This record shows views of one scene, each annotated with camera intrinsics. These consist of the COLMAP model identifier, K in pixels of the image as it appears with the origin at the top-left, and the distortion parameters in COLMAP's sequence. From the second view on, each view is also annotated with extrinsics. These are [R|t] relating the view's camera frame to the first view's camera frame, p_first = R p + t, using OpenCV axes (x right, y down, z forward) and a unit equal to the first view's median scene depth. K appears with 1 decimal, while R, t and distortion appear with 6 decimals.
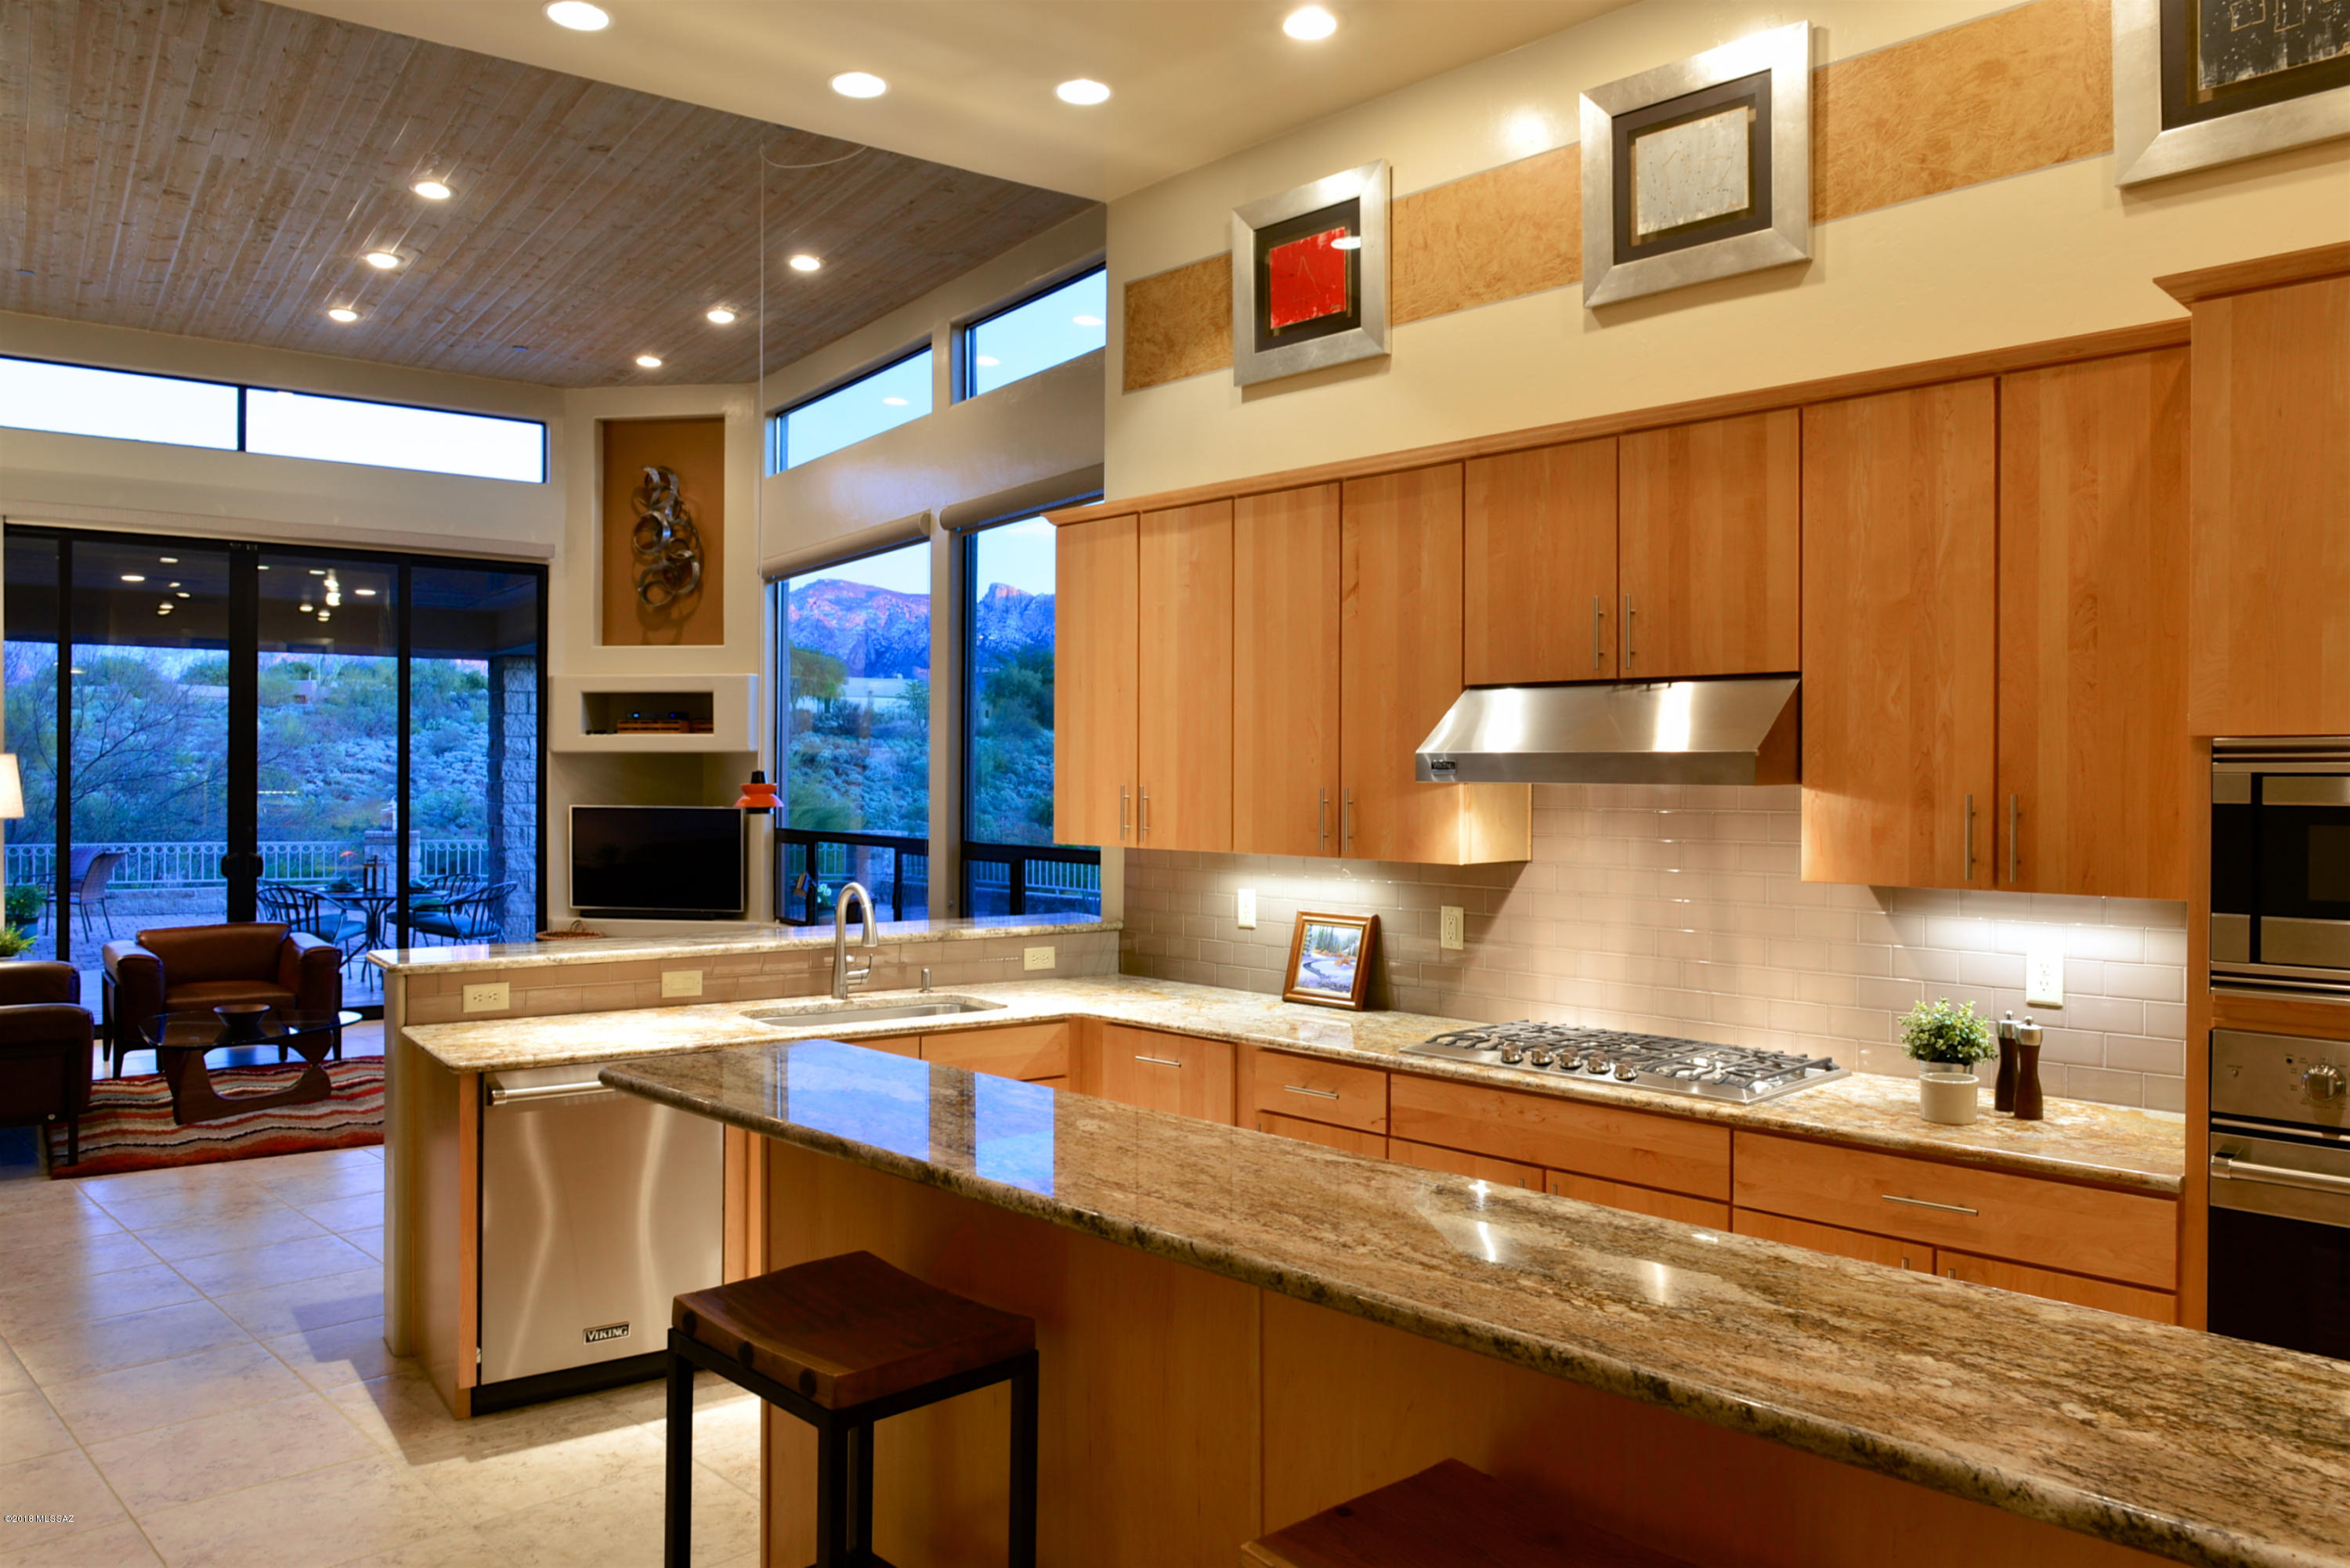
lens RADIAL K [[1649.9, 0, 1197.7], [0, 1649.9, 779.5], [0, 0, 1]] dist [-0.007259, -0.003072]
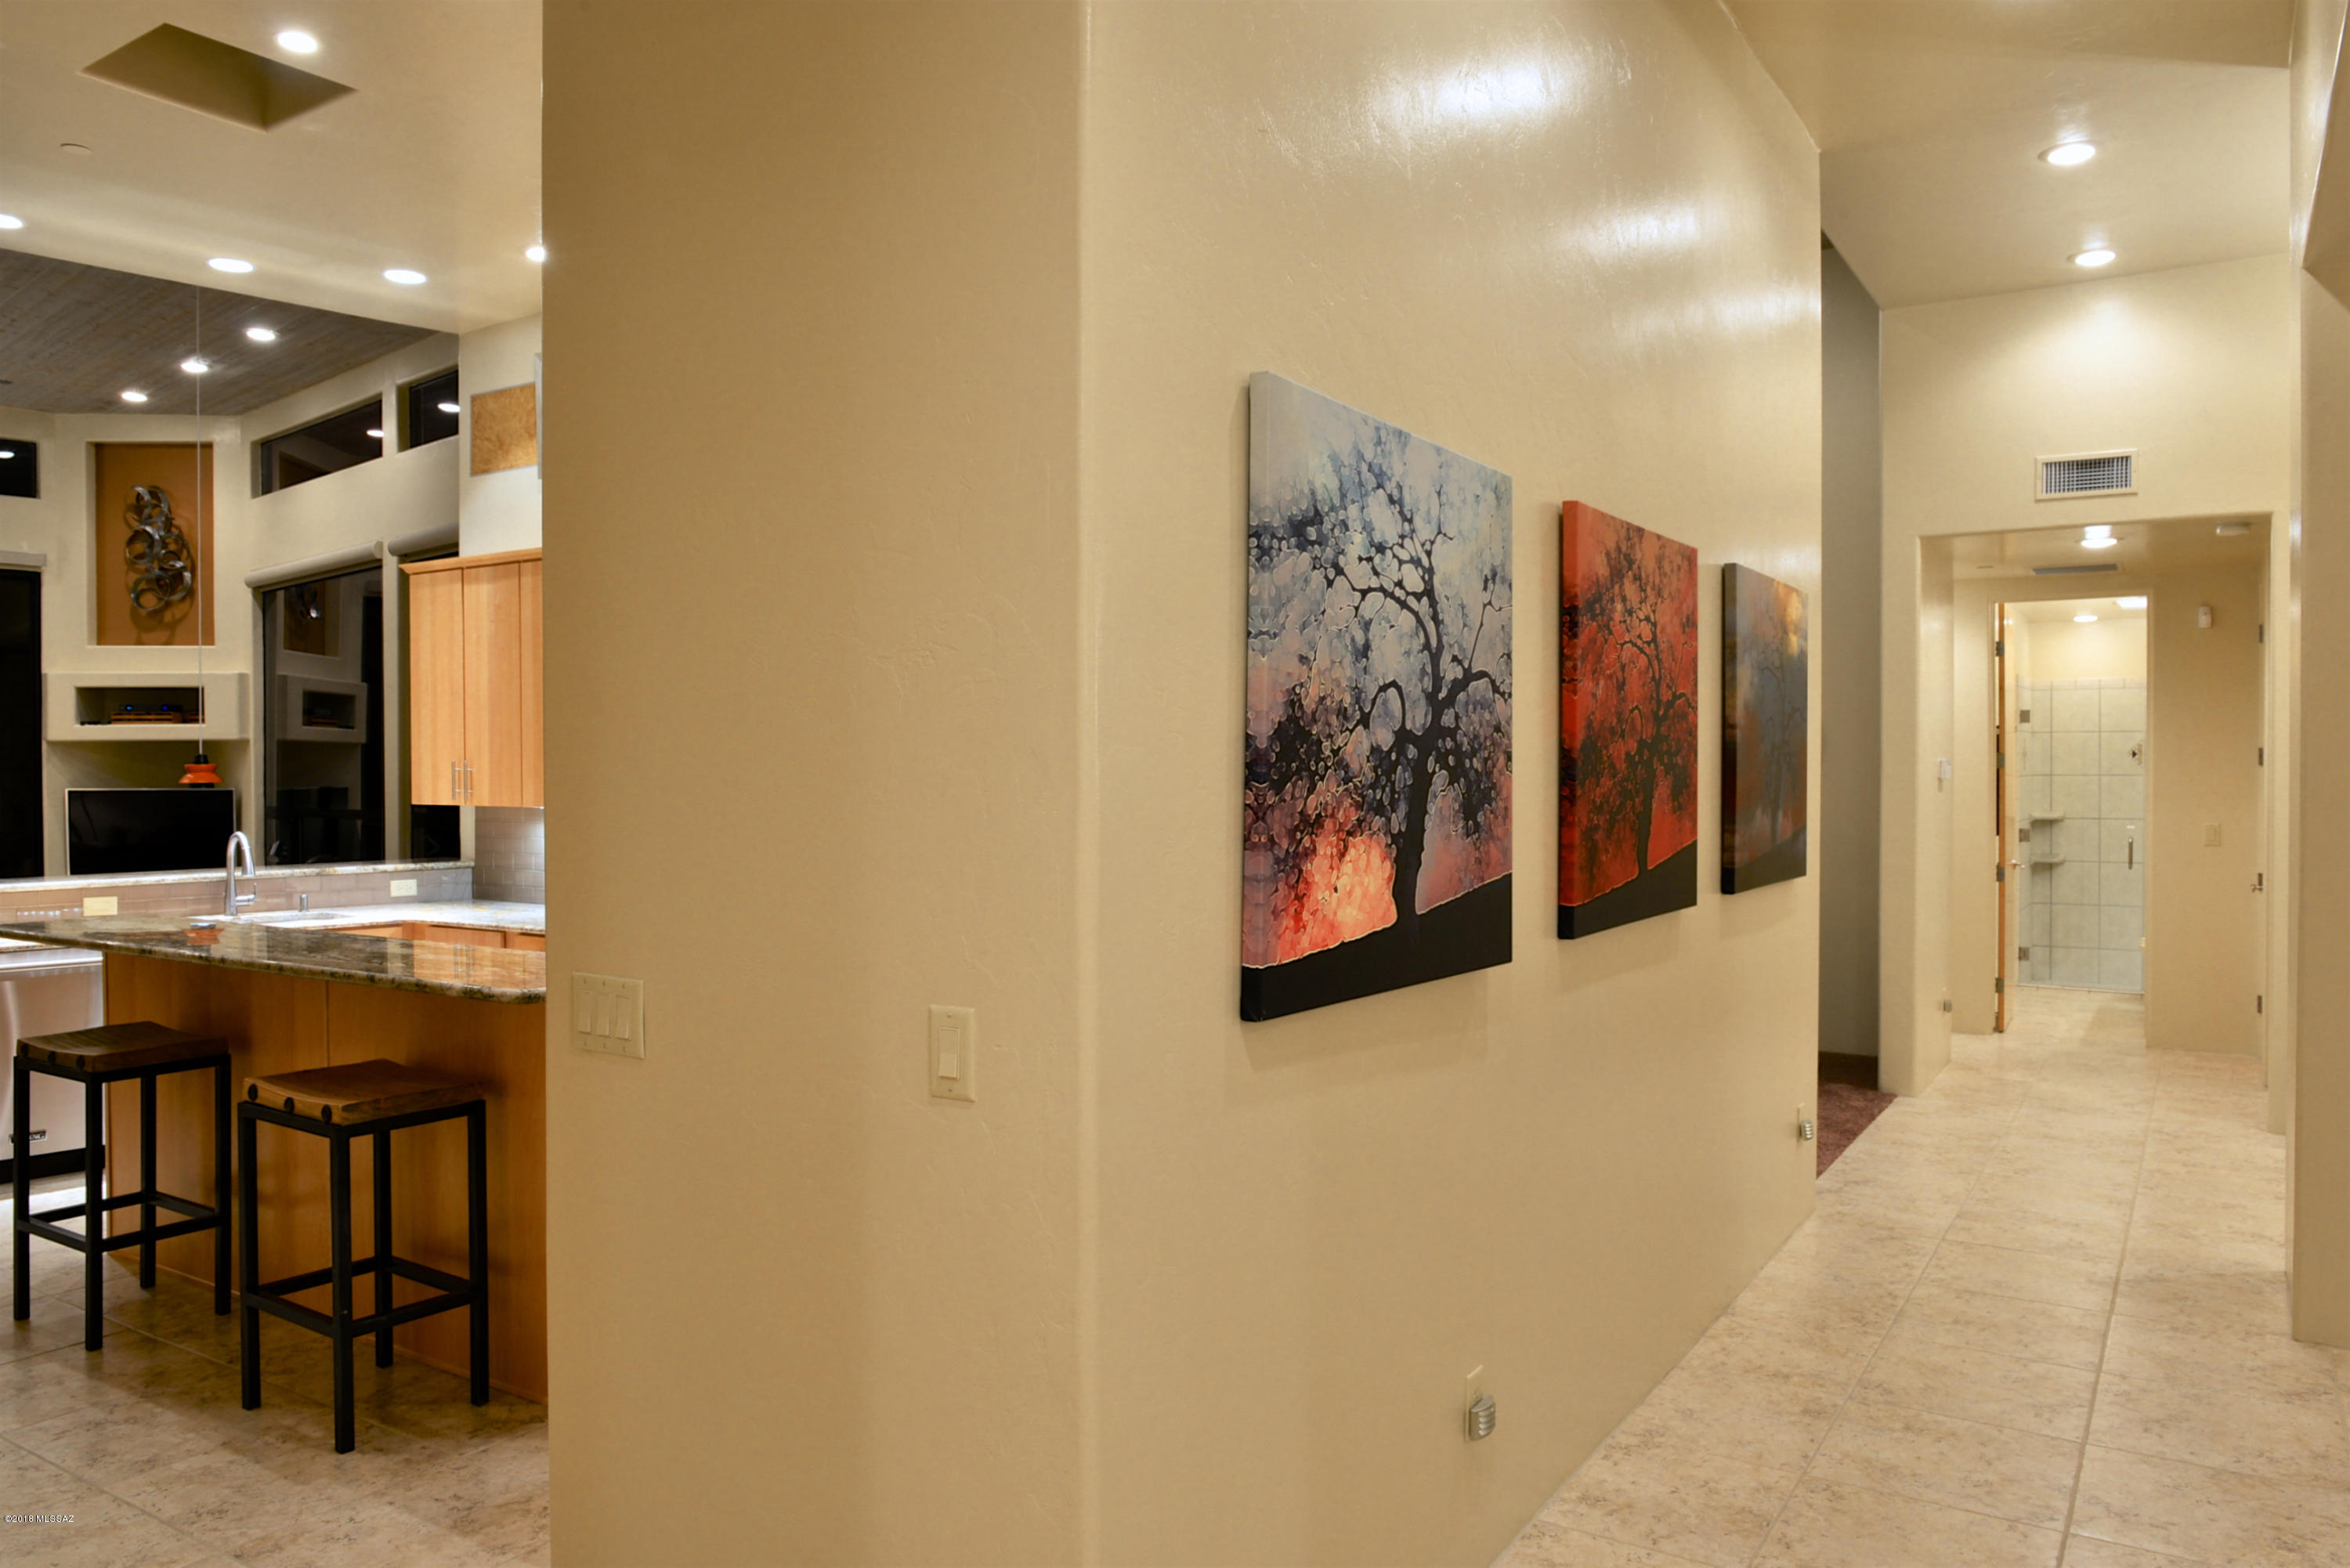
lens RADIAL K [[1618.8, 0, 1172.7], [0, 1618.8, 773.8], [0, 0, 1]] dist [-0.007626, 0.002405]
pose [[0.978039, -0.009327, 0.208212, 0.126580], [0.008251, 0.999948, 0.006033, 0.005181], [-0.208258, -0.004182, 0.978065, -0.226445]]
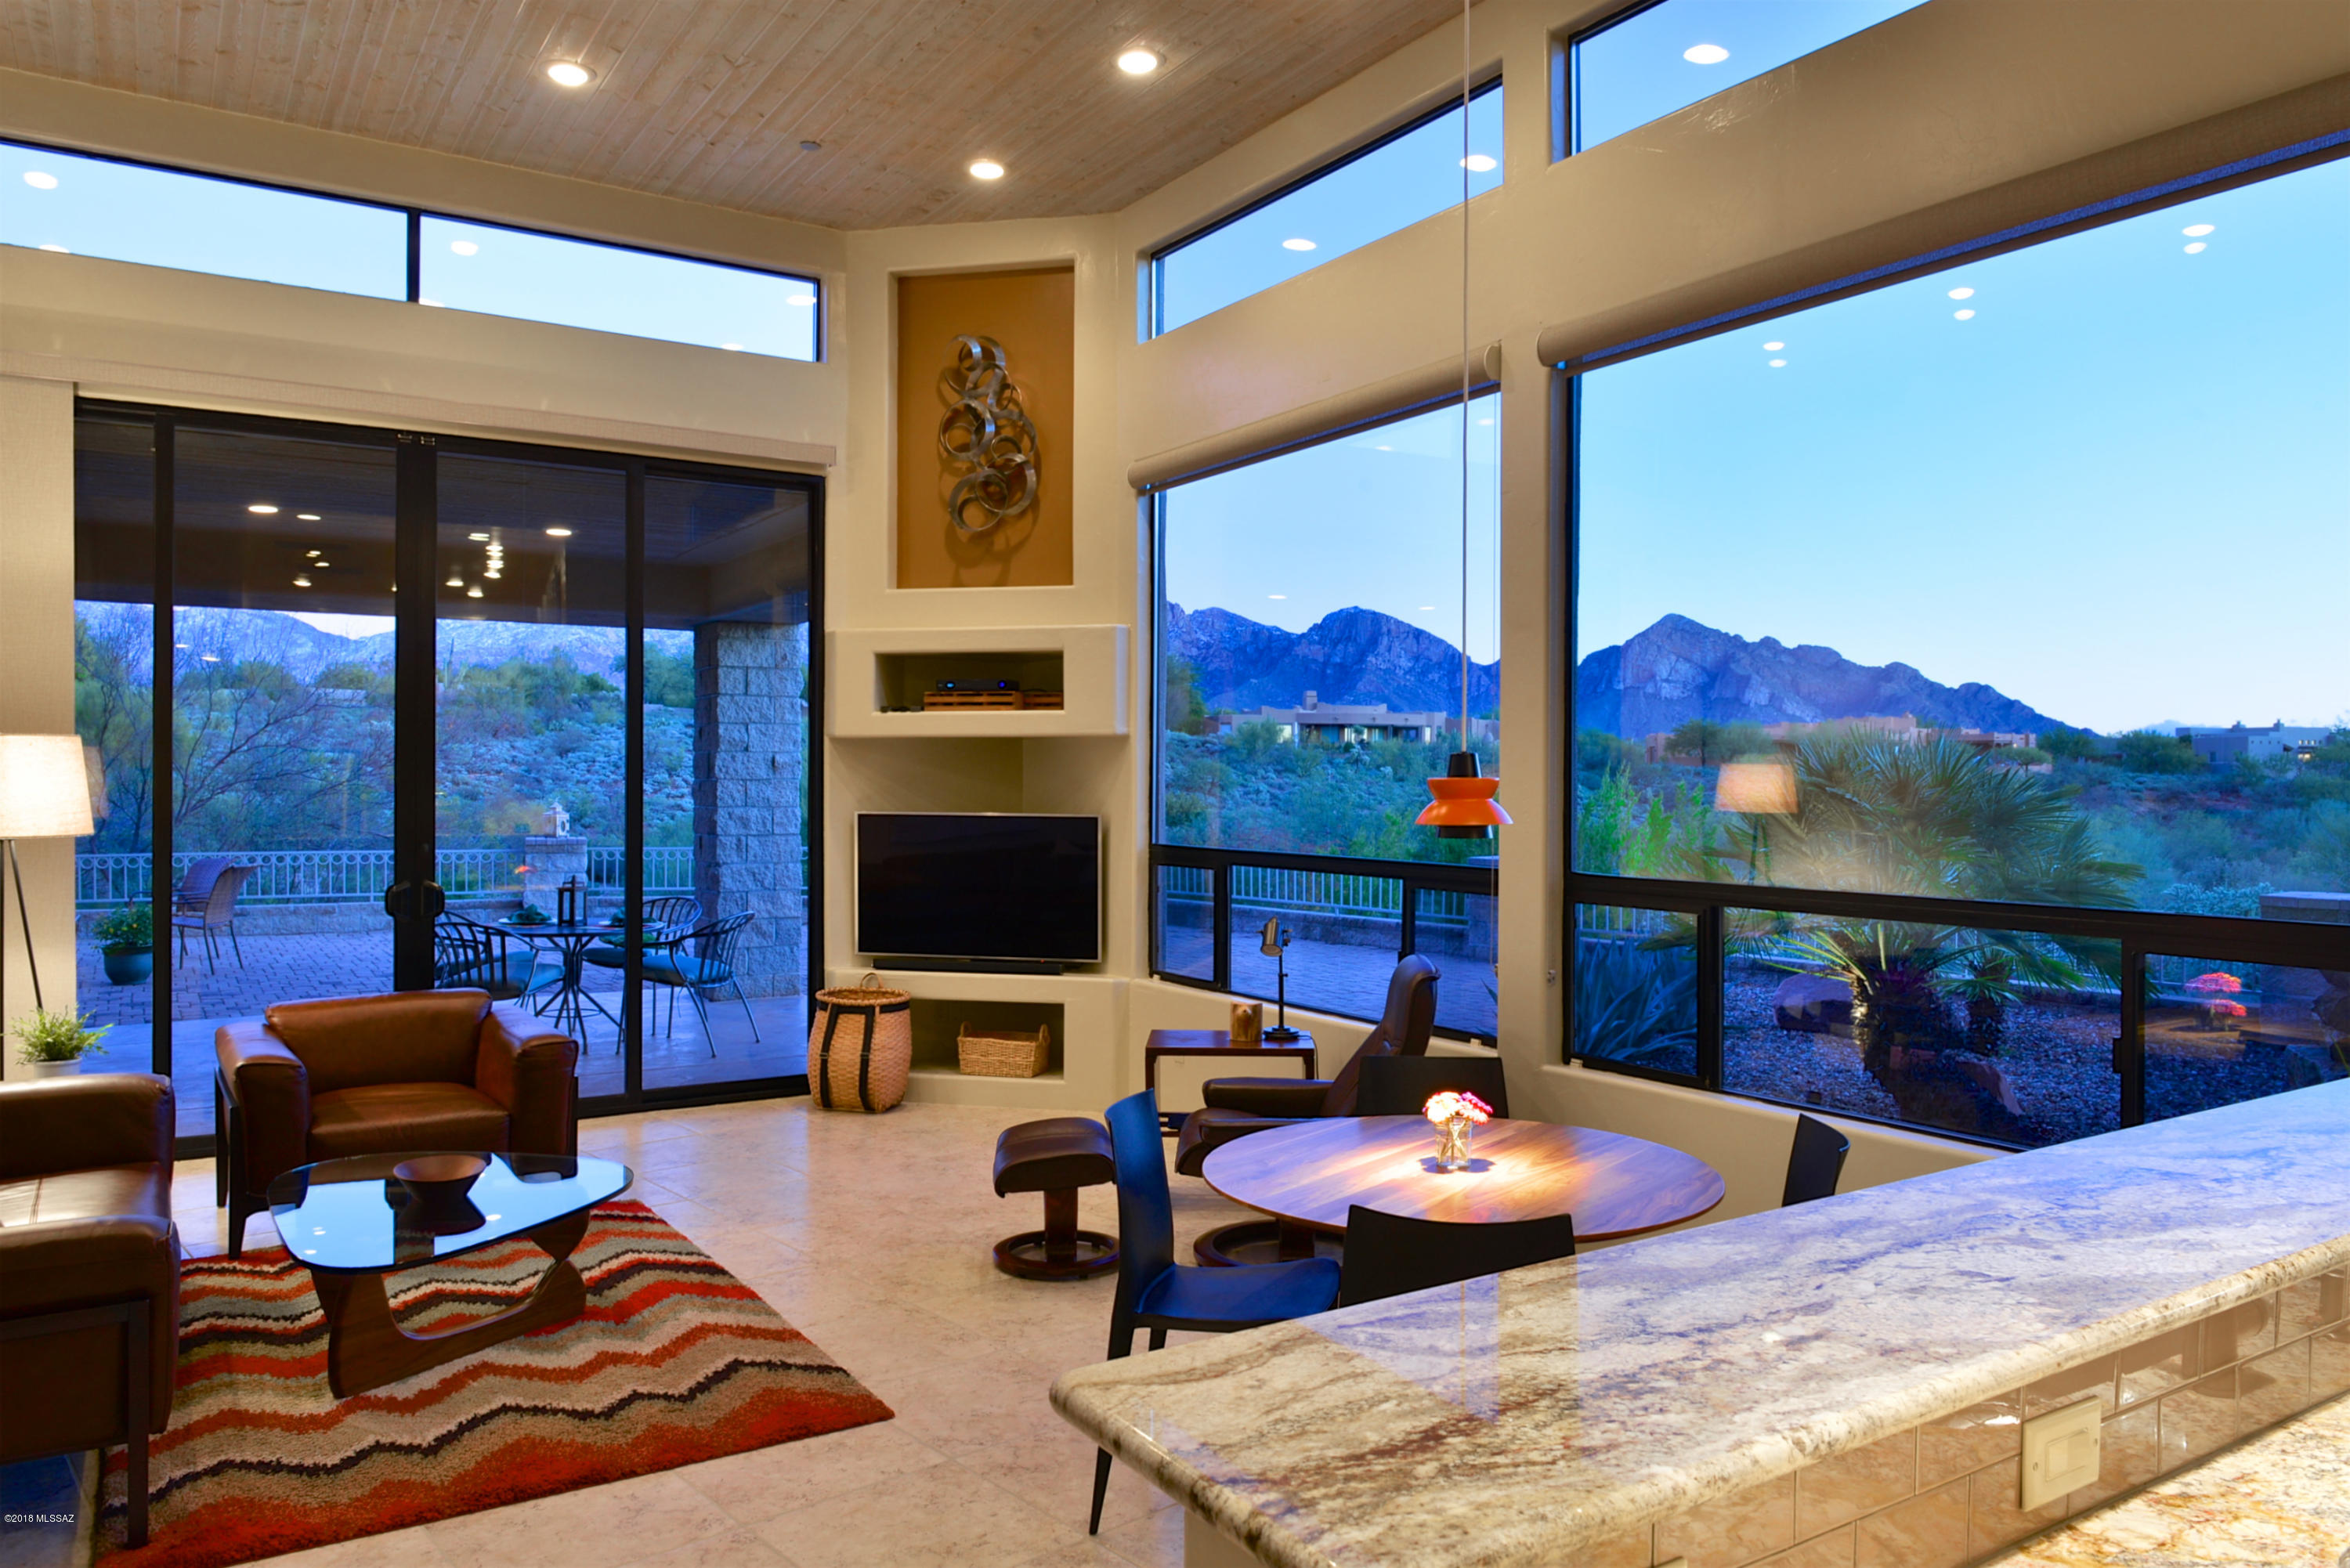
lens RADIAL K [[1613.0, 0, 1199.1], [0, 1613.0, 778.5], [0, 0, 1]] dist [-0.009253, -0.001886]
pose [[0.998724, -0.001859, -0.050465, -0.201666], [0.001846, 0.999998, -0.000305, 0.001744], [0.050465, 0.000211, 0.998726, 0.316383]]
